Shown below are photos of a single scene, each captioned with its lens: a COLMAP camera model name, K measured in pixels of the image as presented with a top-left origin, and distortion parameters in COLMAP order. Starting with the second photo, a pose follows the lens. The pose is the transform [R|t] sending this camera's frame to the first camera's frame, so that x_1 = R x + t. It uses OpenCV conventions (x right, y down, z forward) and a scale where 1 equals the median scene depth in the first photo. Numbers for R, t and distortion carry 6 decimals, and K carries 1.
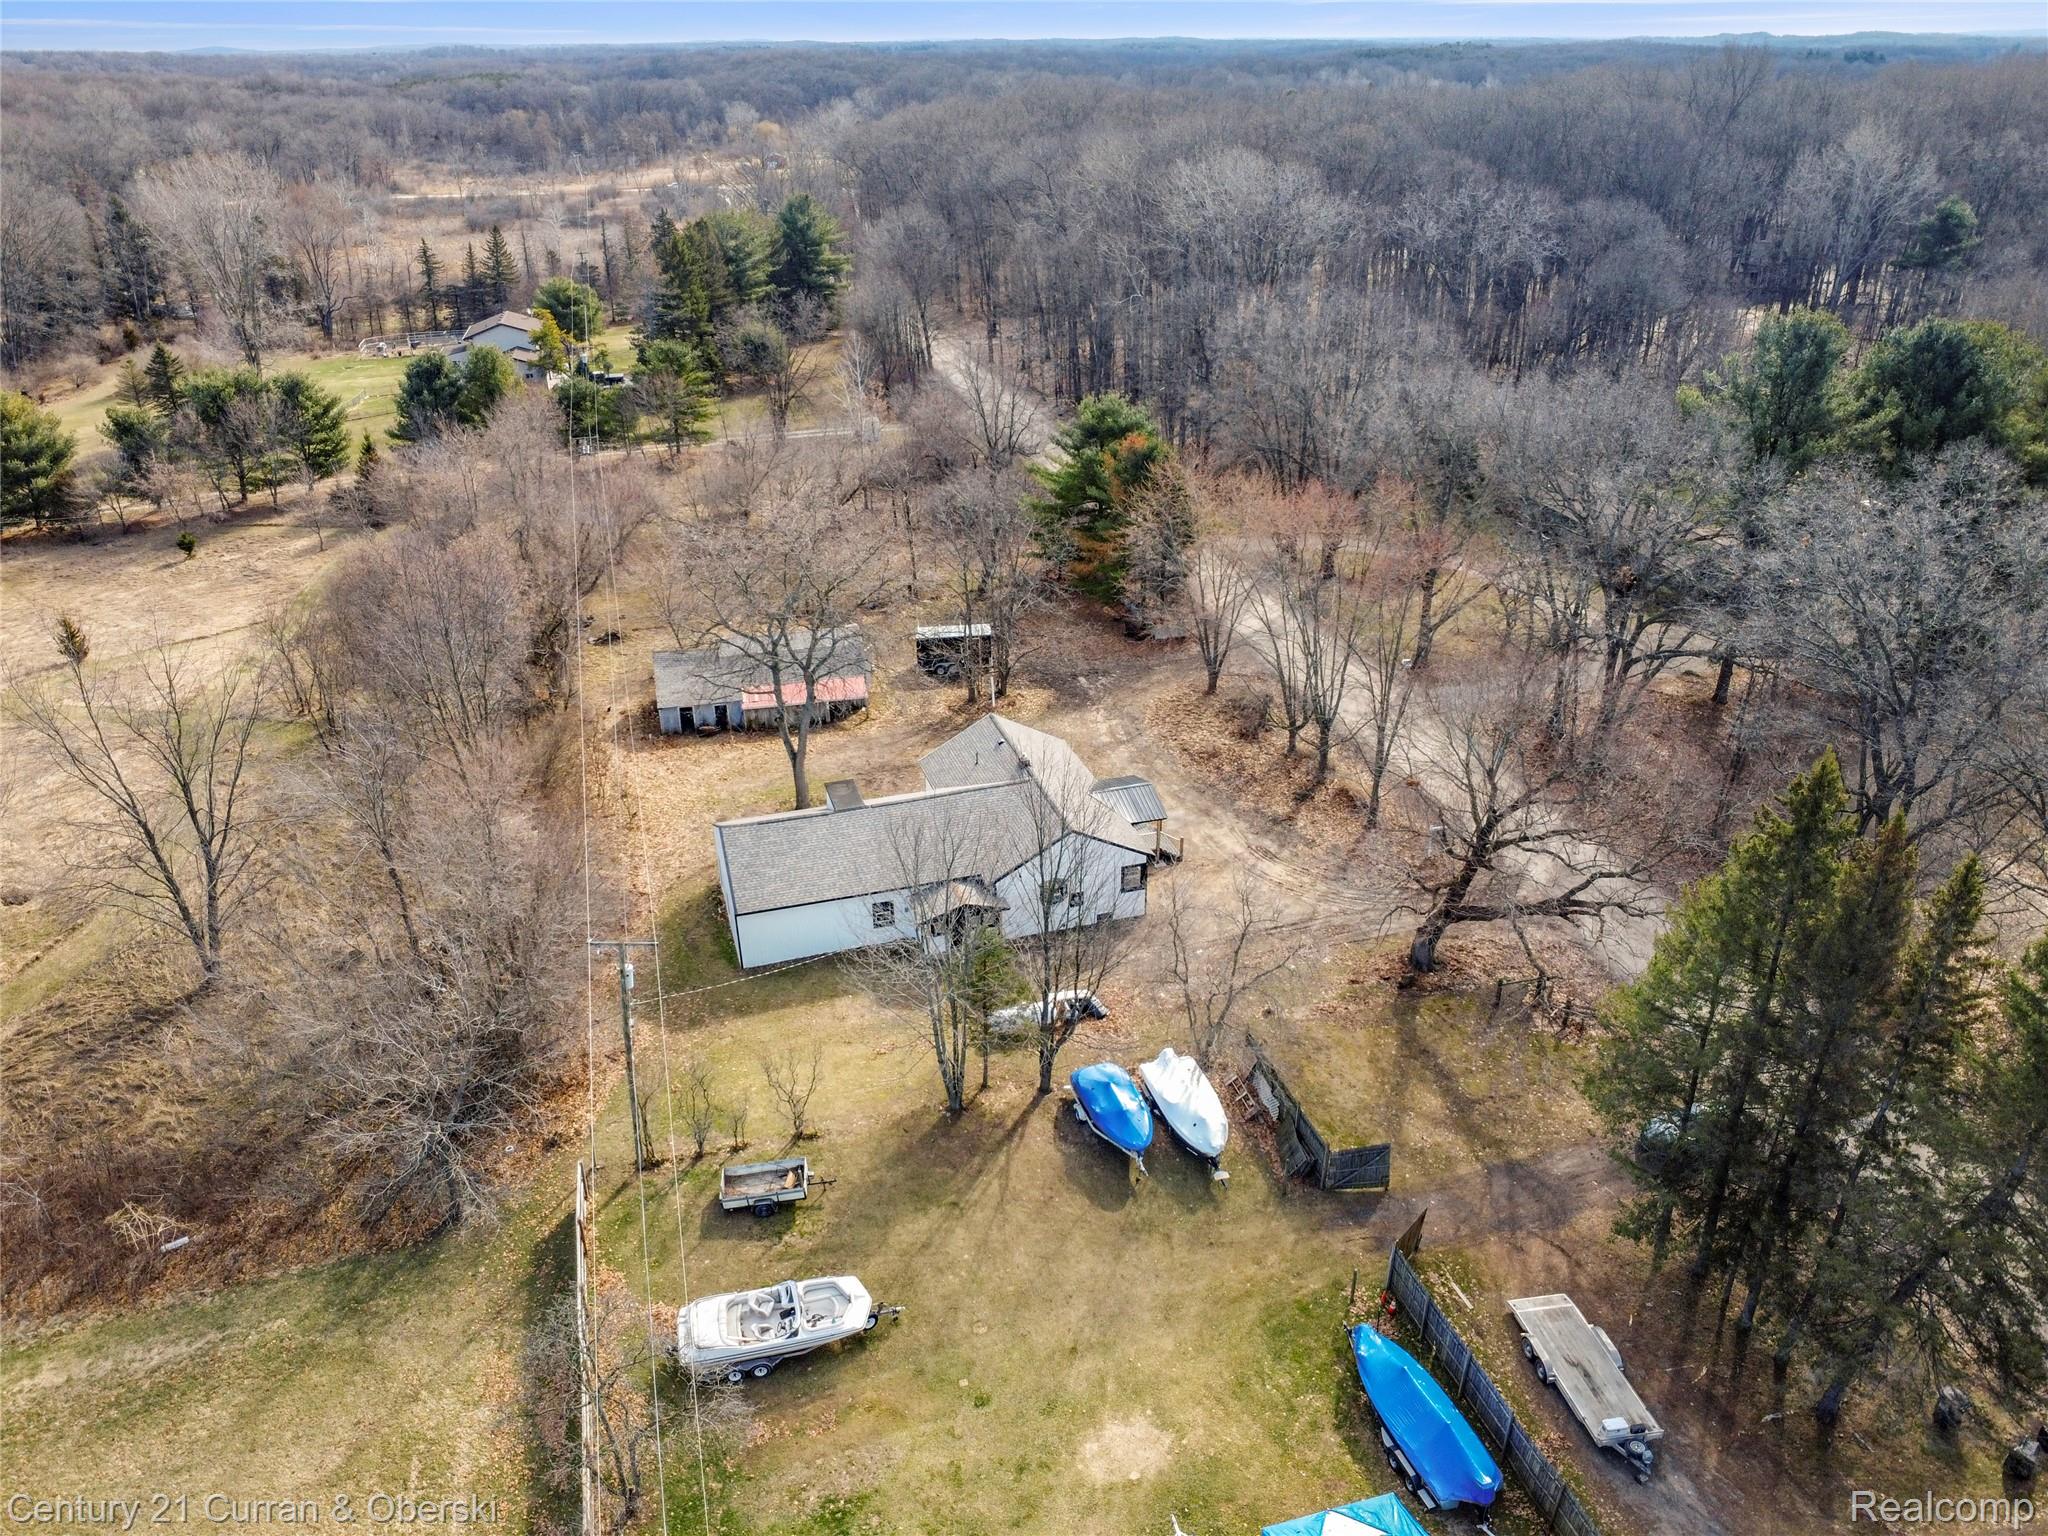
lens RADIAL K [[1464.6, 0, 1024.0], [0, 1464.6, 768.0], [0, 0, 1]] dist [-0.031064, 0.006075]
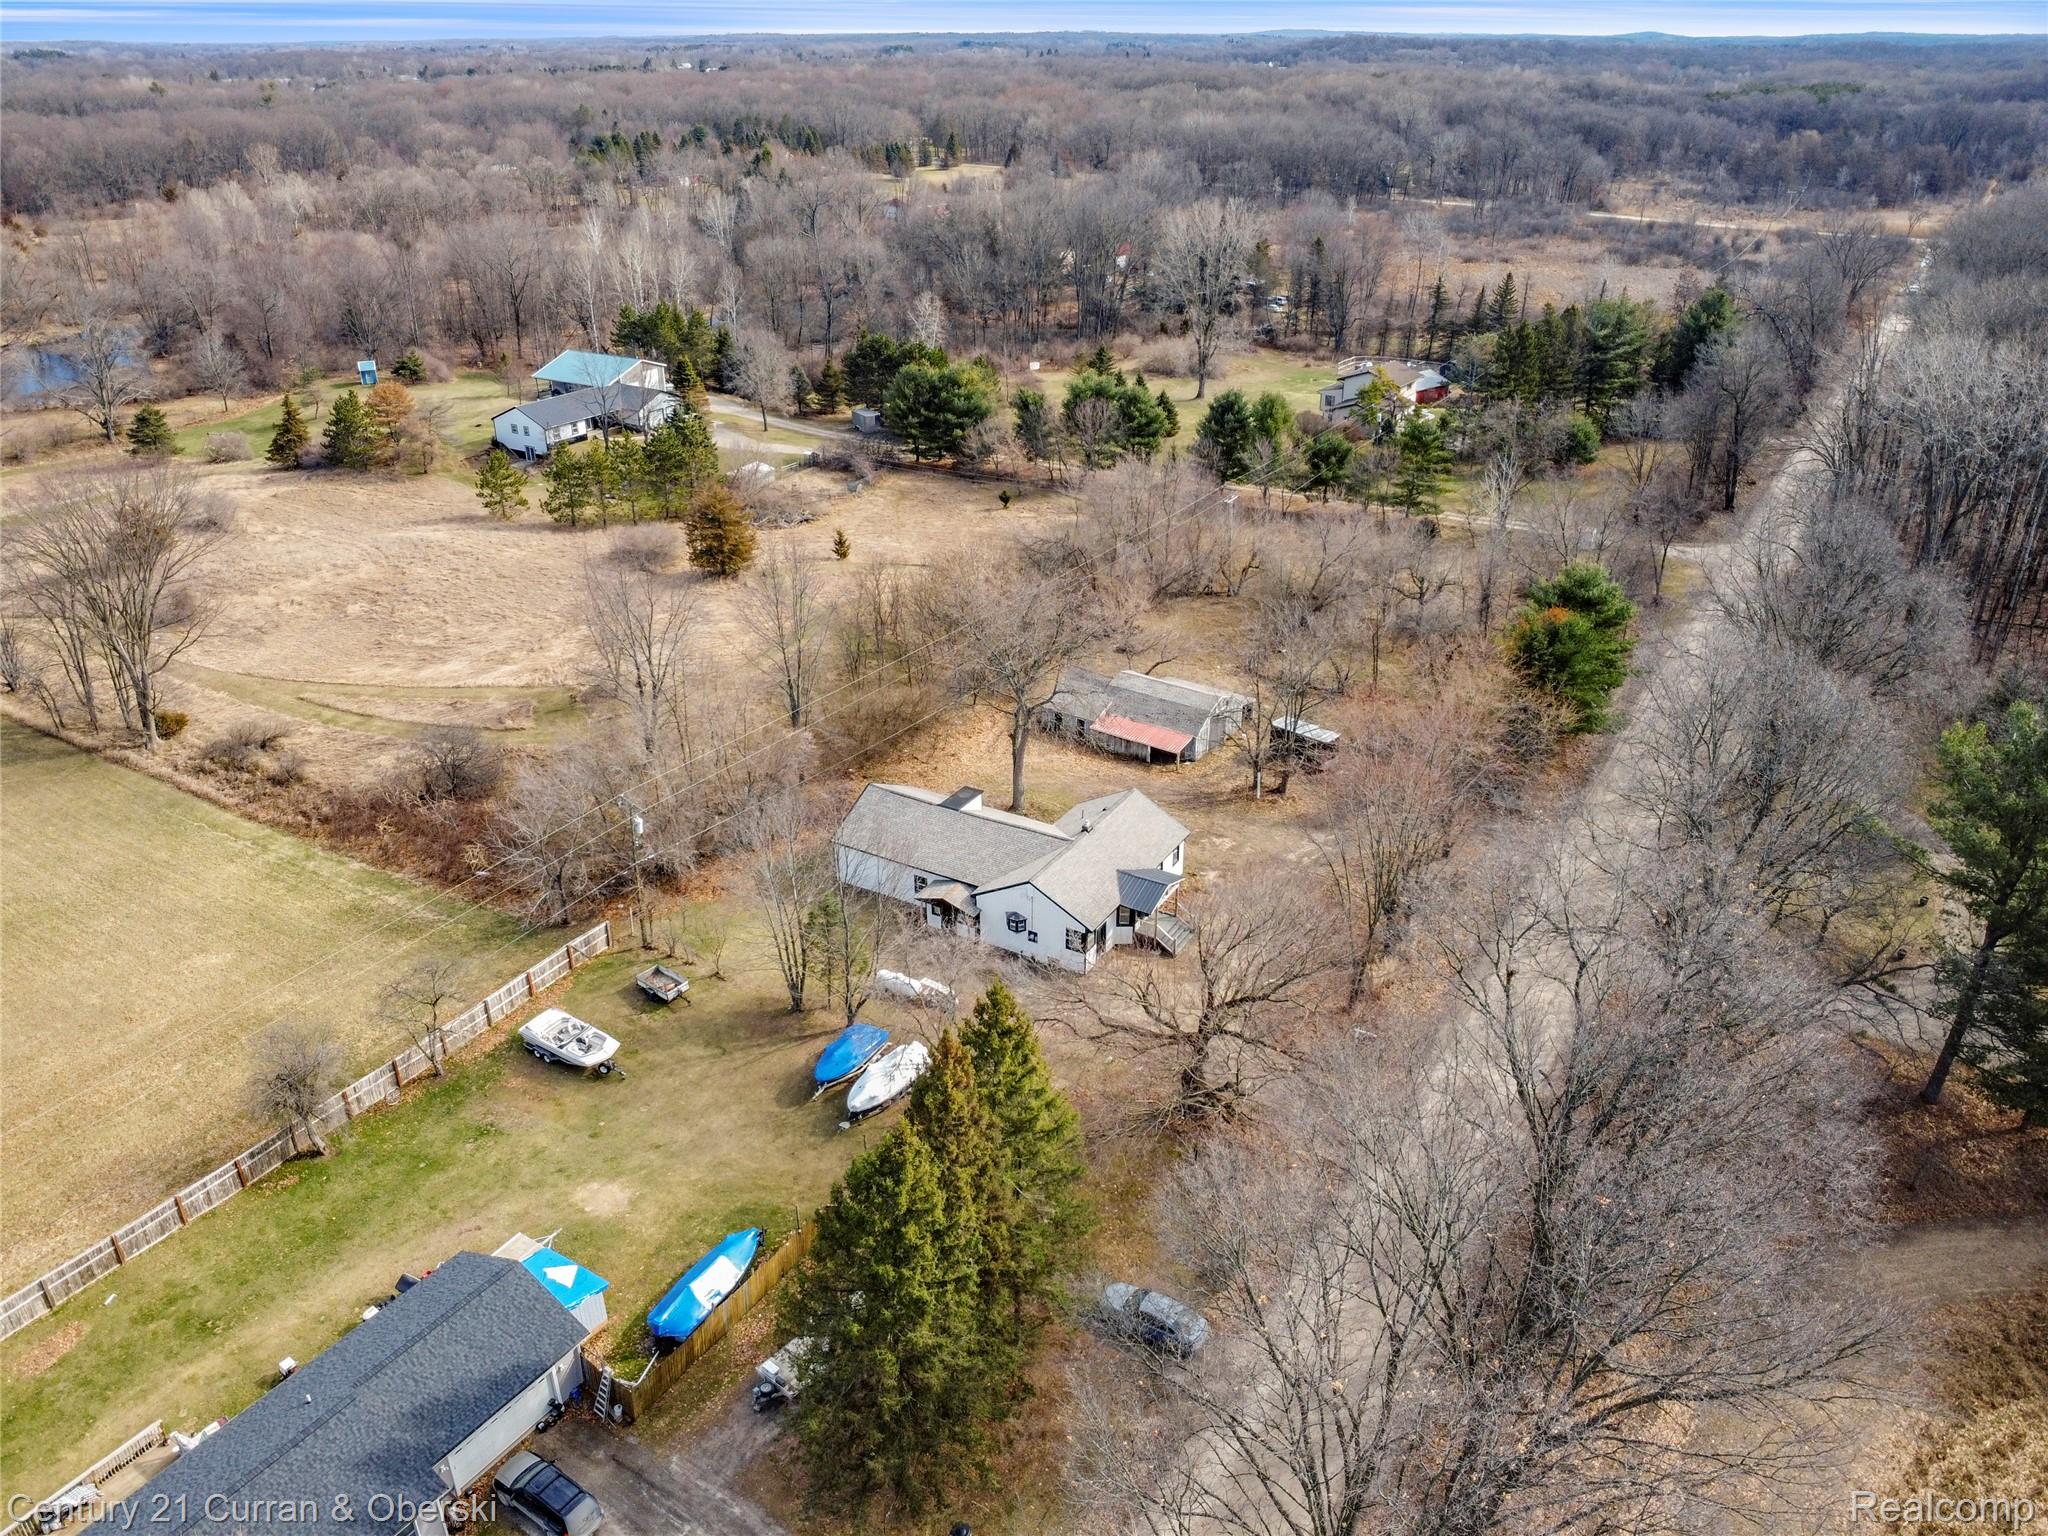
lens RADIAL K [[1464.6, 0, 1024.0], [0, 1464.6, 768.0], [0, 0, 1]] dist [-0.031064, 0.006075]
pose [[0.672533, 0.339635, -0.657532, 0.622214], [-0.335407, 0.931870, 0.138280, -0.166911], [0.659698, 0.127543, 0.740629, 0.035951]]
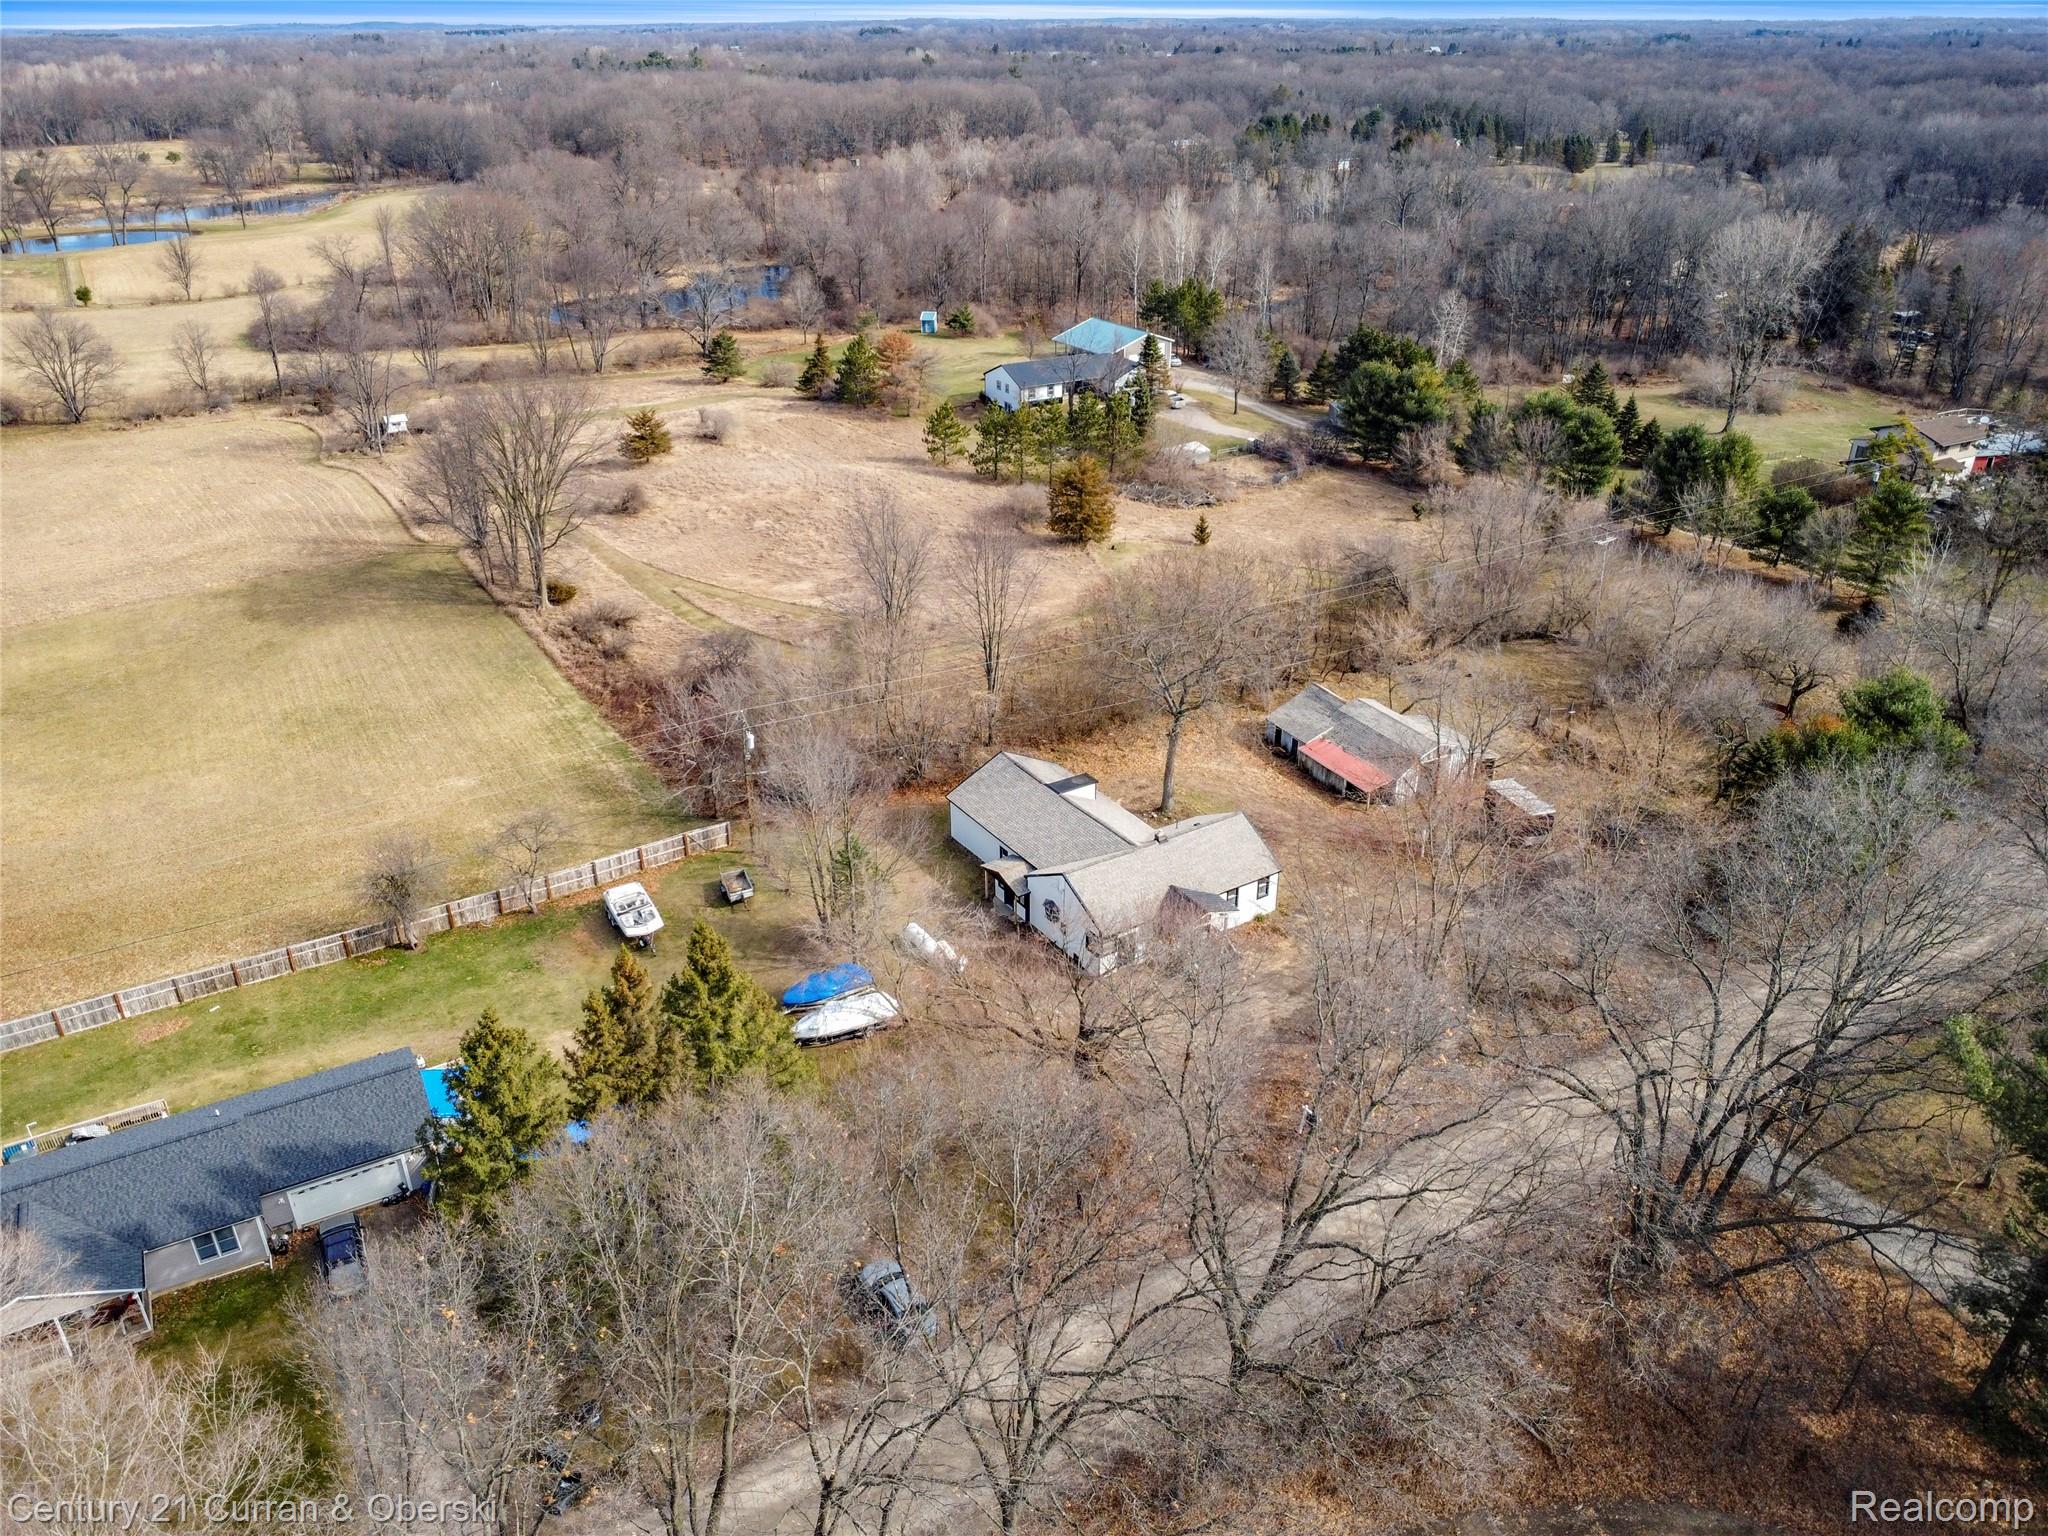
lens RADIAL K [[1465.7, 0, 1024.0], [0, 1465.7, 768.0], [0, 0, 1]] dist [-0.013901, -0.038358]
pose [[0.269534, 0.447008, -0.852957, 0.794120], [-0.431108, 0.848033, 0.308197, -0.306209], [0.861102, 0.284647, 0.421282, 0.311674]]
